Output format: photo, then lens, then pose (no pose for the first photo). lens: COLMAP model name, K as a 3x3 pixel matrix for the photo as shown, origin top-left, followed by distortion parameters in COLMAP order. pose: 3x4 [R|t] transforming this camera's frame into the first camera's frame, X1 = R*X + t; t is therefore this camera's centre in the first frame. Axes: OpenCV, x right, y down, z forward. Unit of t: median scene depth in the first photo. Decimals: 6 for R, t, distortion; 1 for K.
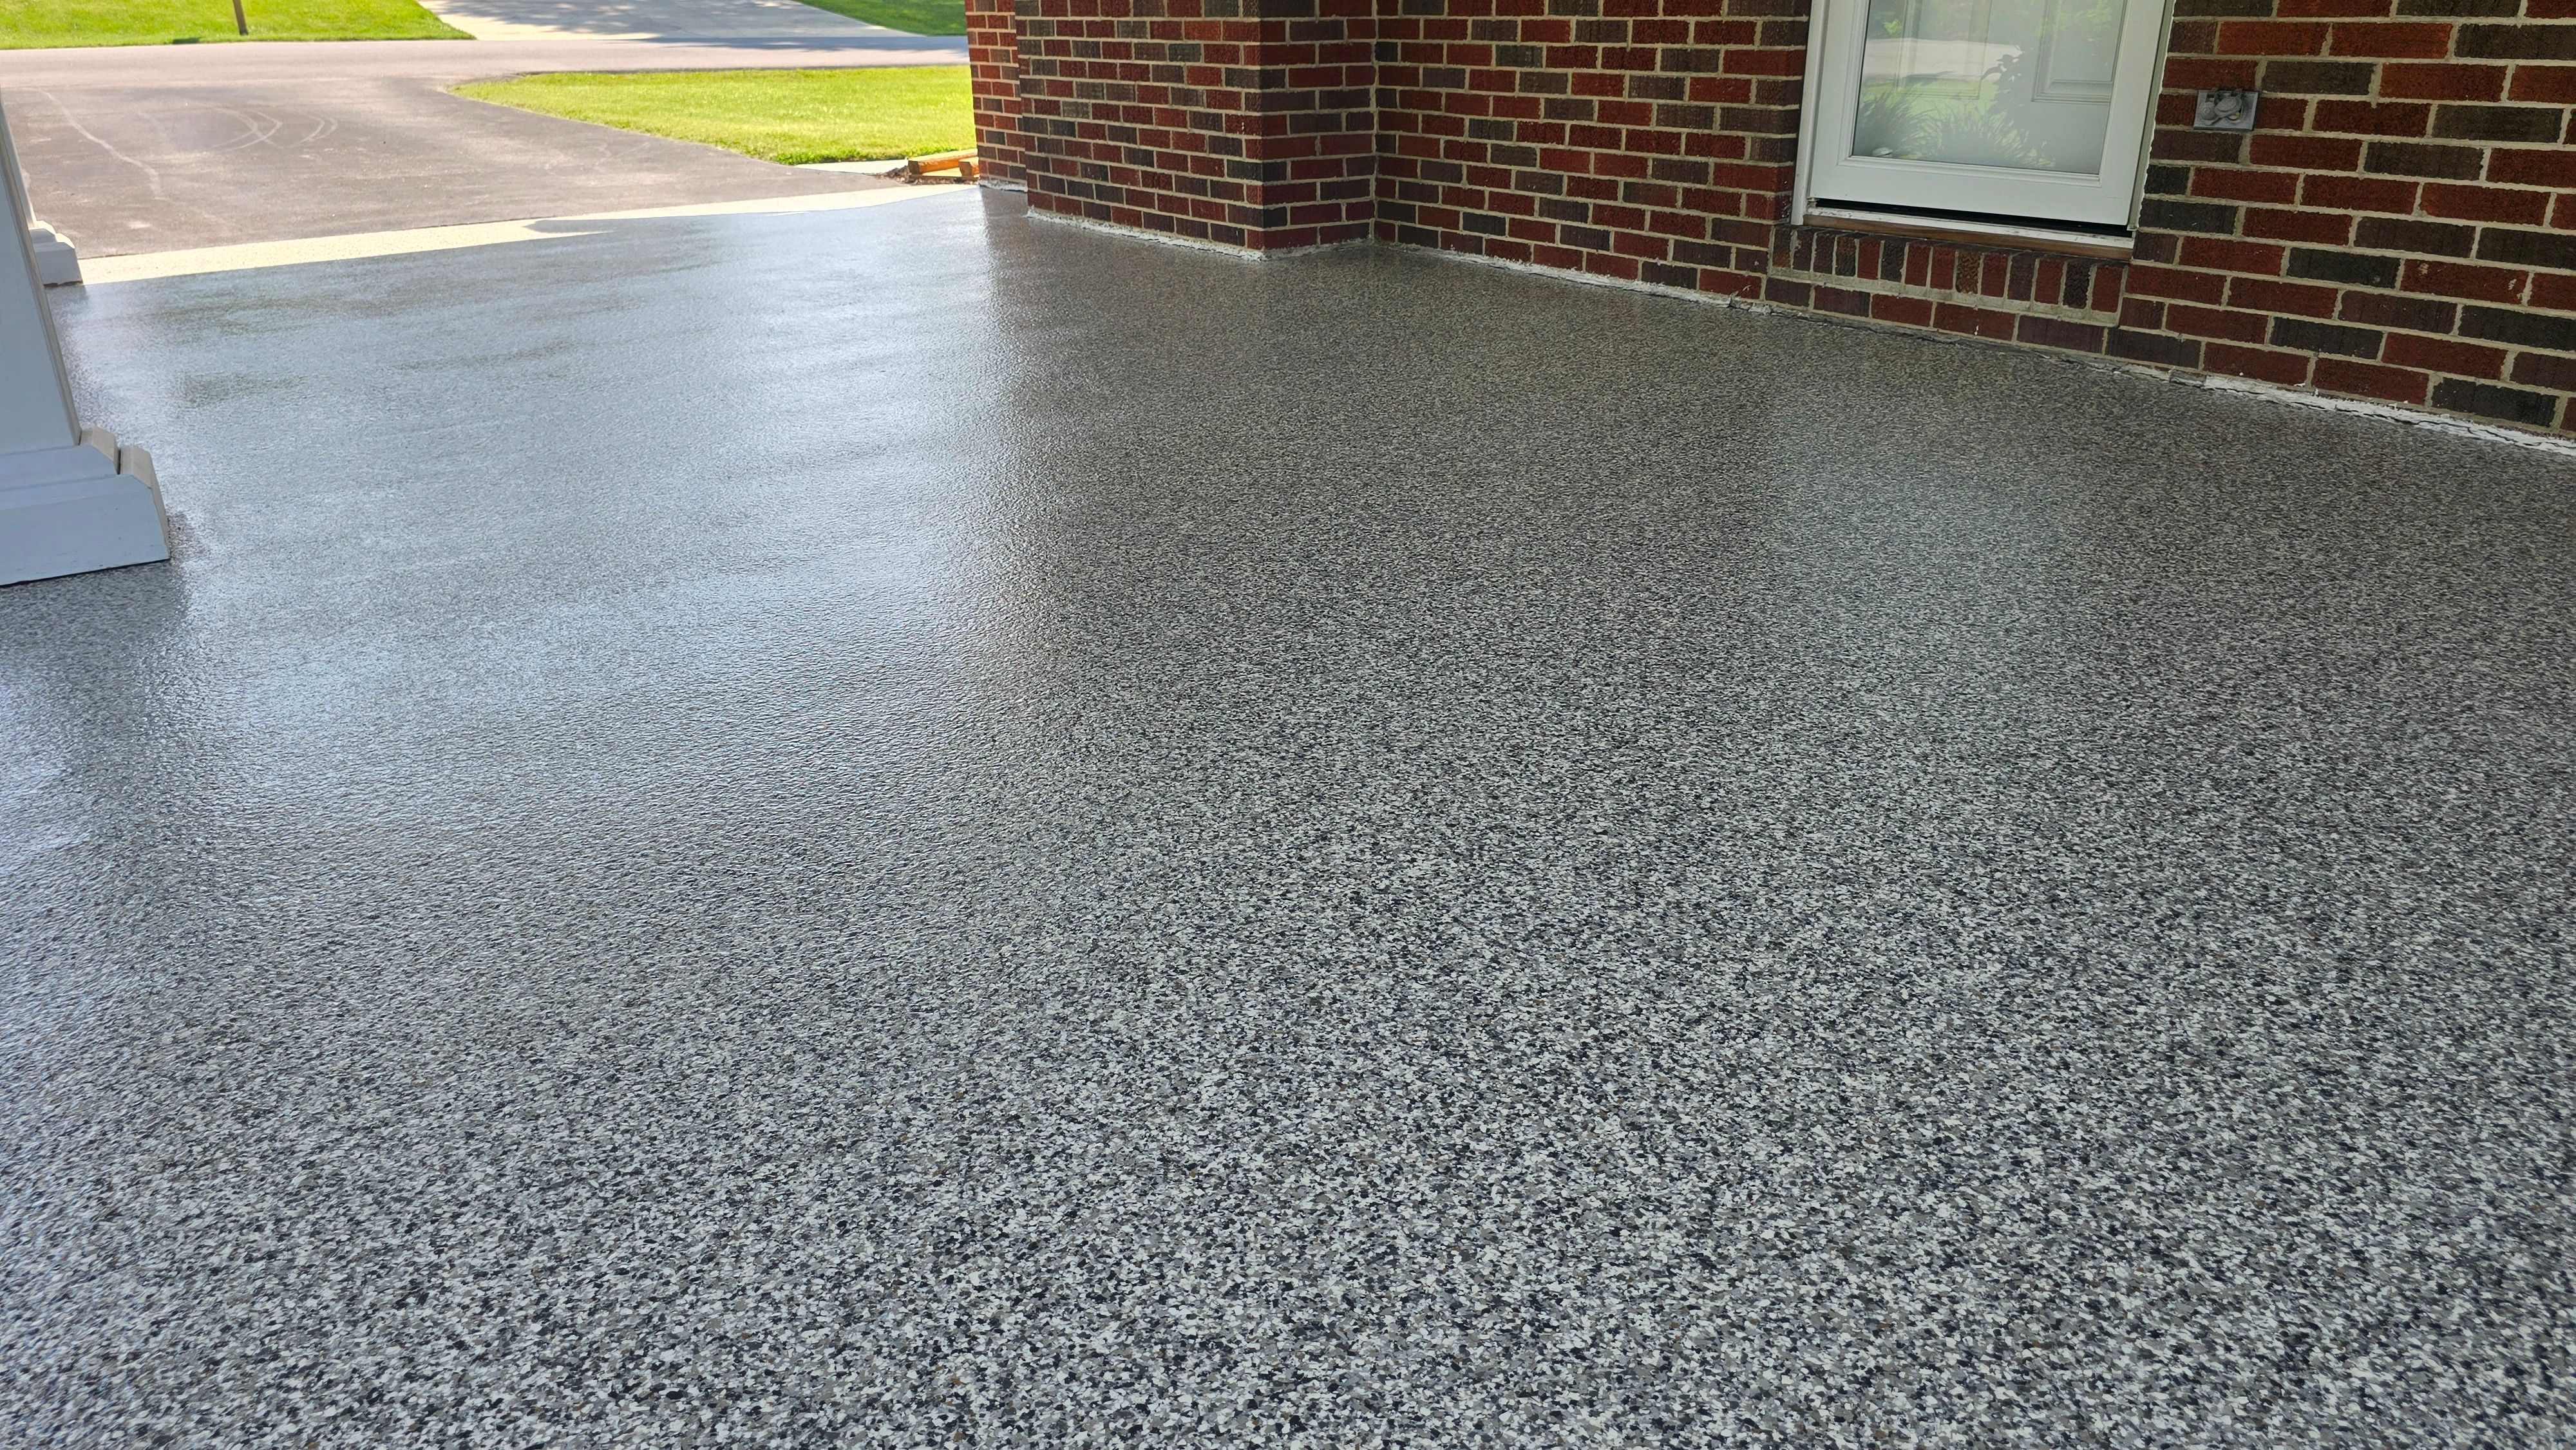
lens RADIAL K [[1748.3, 0, 1288.4], [0, 1748.3, 726.5], [0, 0, 1]] dist [-0.002516, -0.006139]
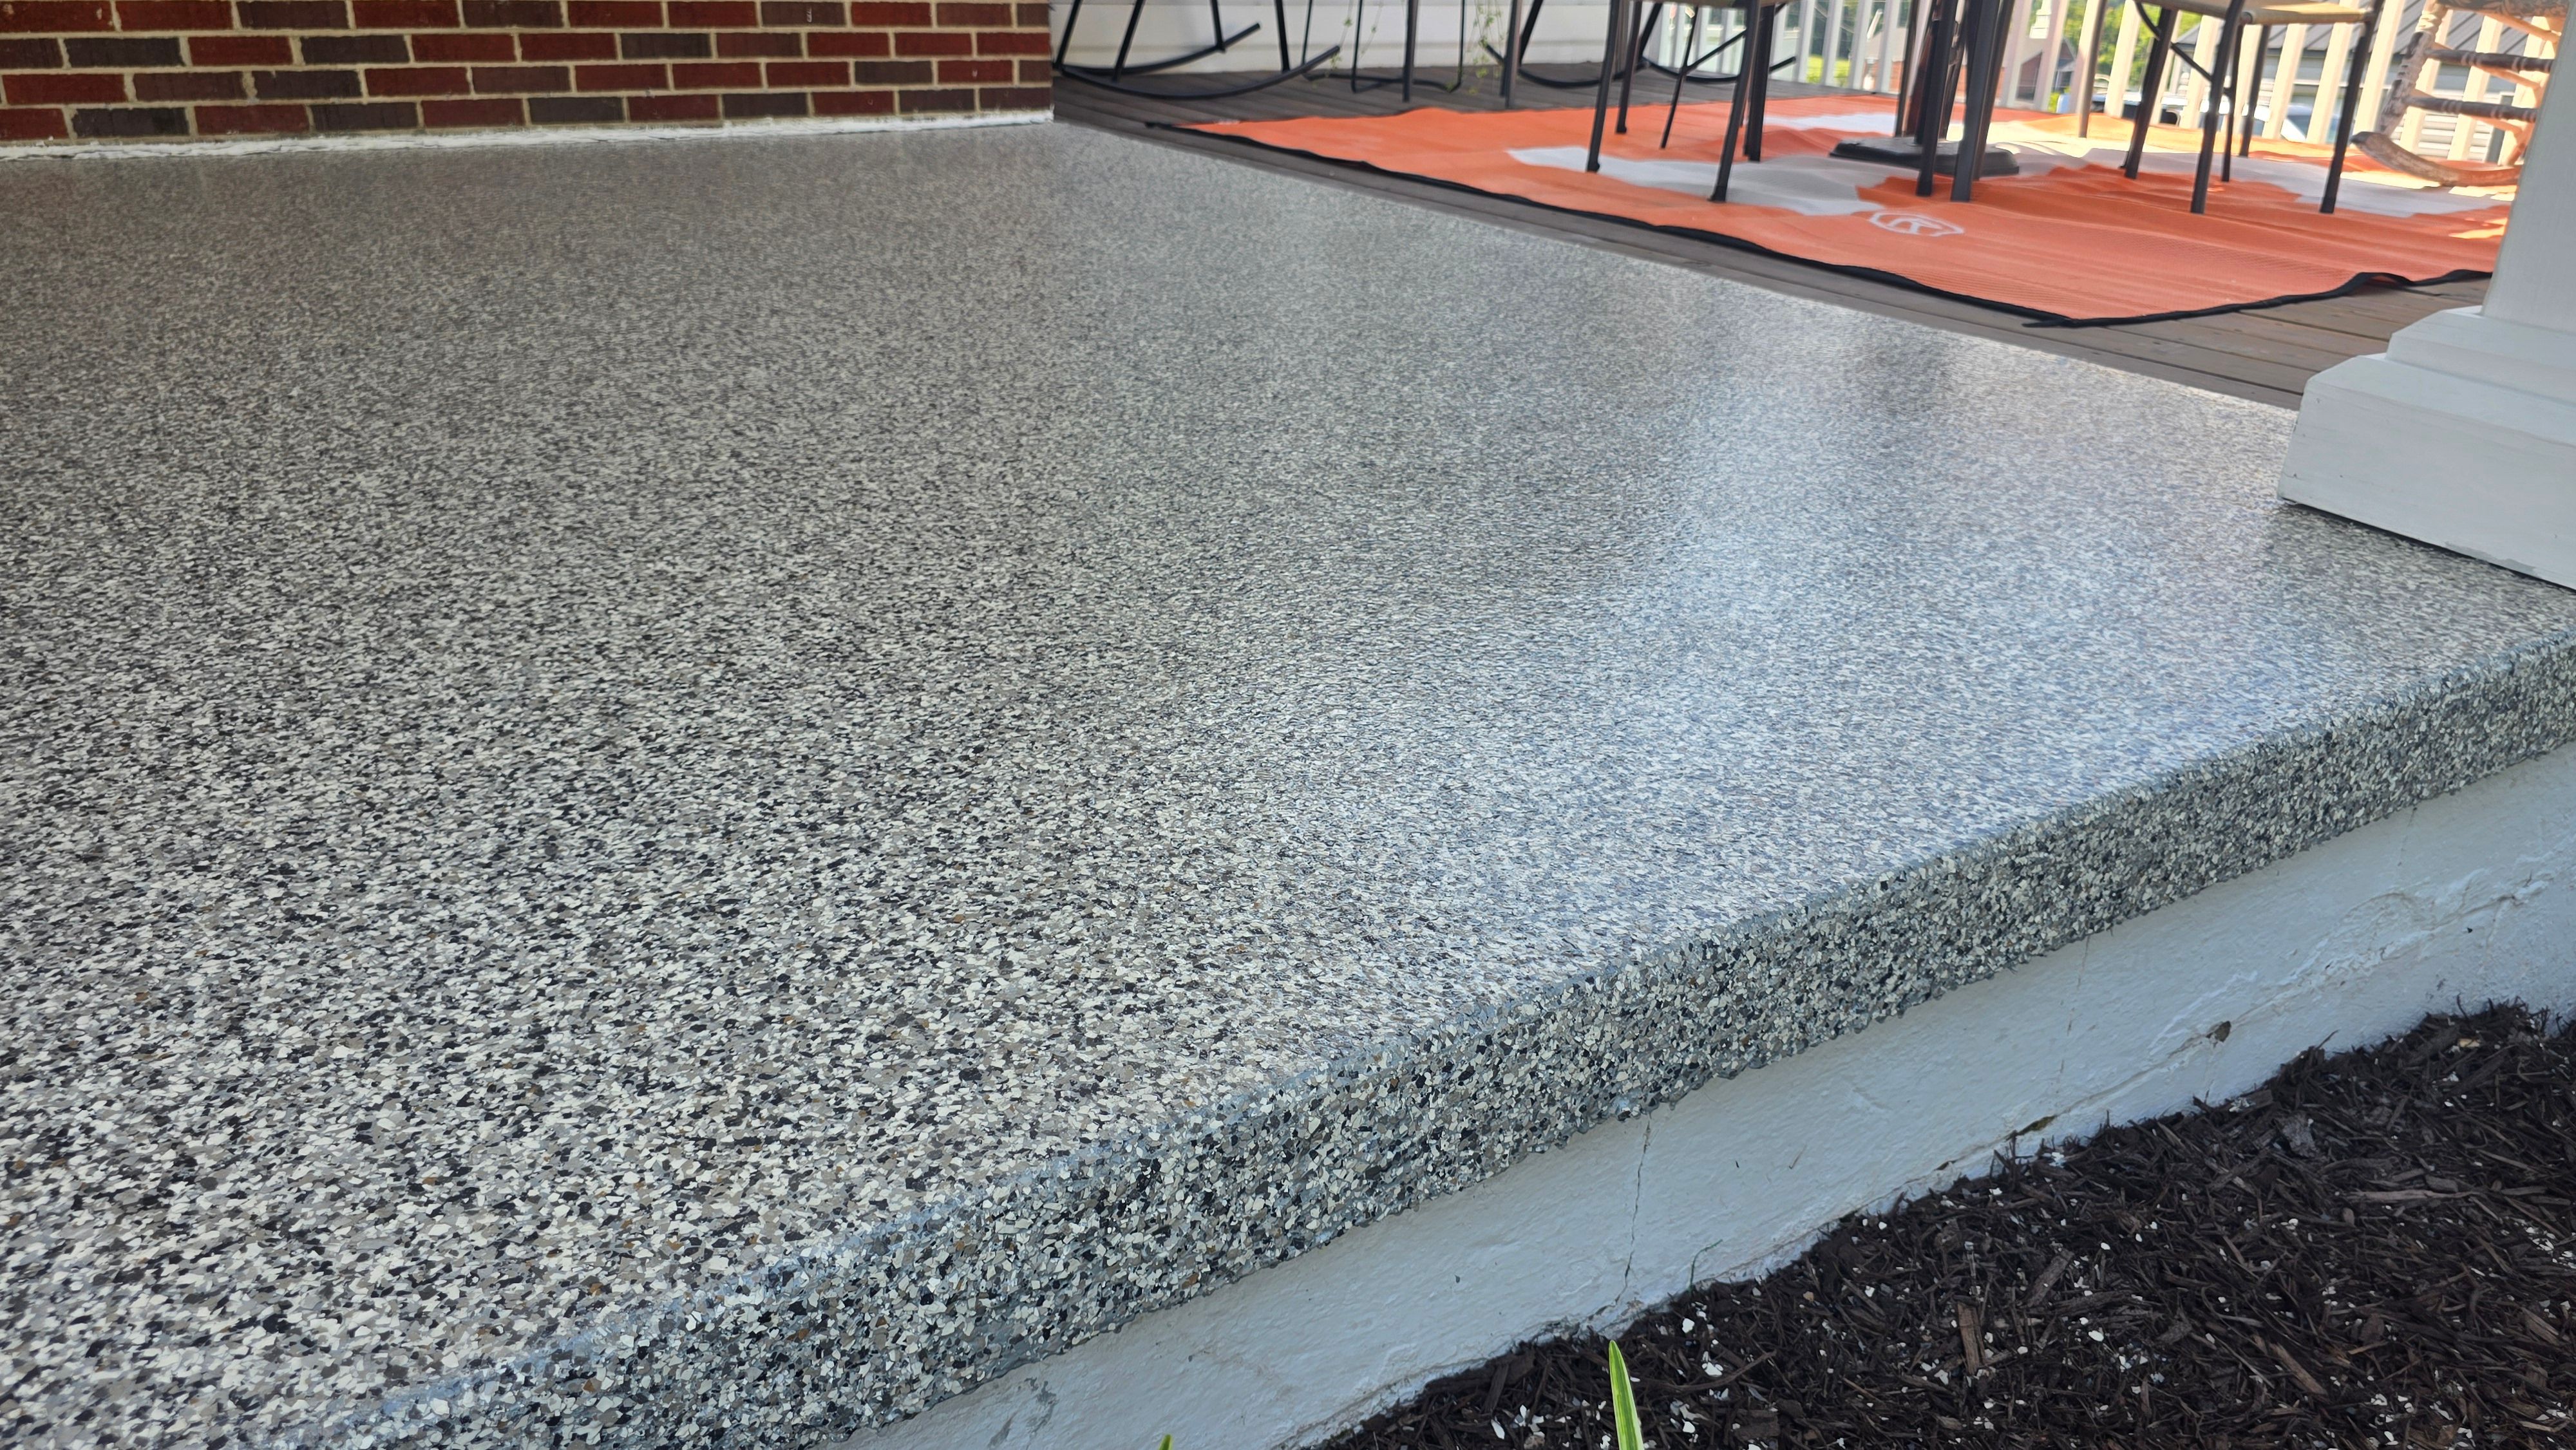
lens RADIAL K [[1748.3, 0, 1286.9], [0, 1748.3, 723.4], [0, 0, 1]] dist [-0.002516, -0.006139]
pose [[0.055465, -0.393595, 0.917609, -1.185536], [0.358131, 0.865714, 0.349688, 0.059918], [-0.932022, 0.309229, 0.188976, 0.564341]]
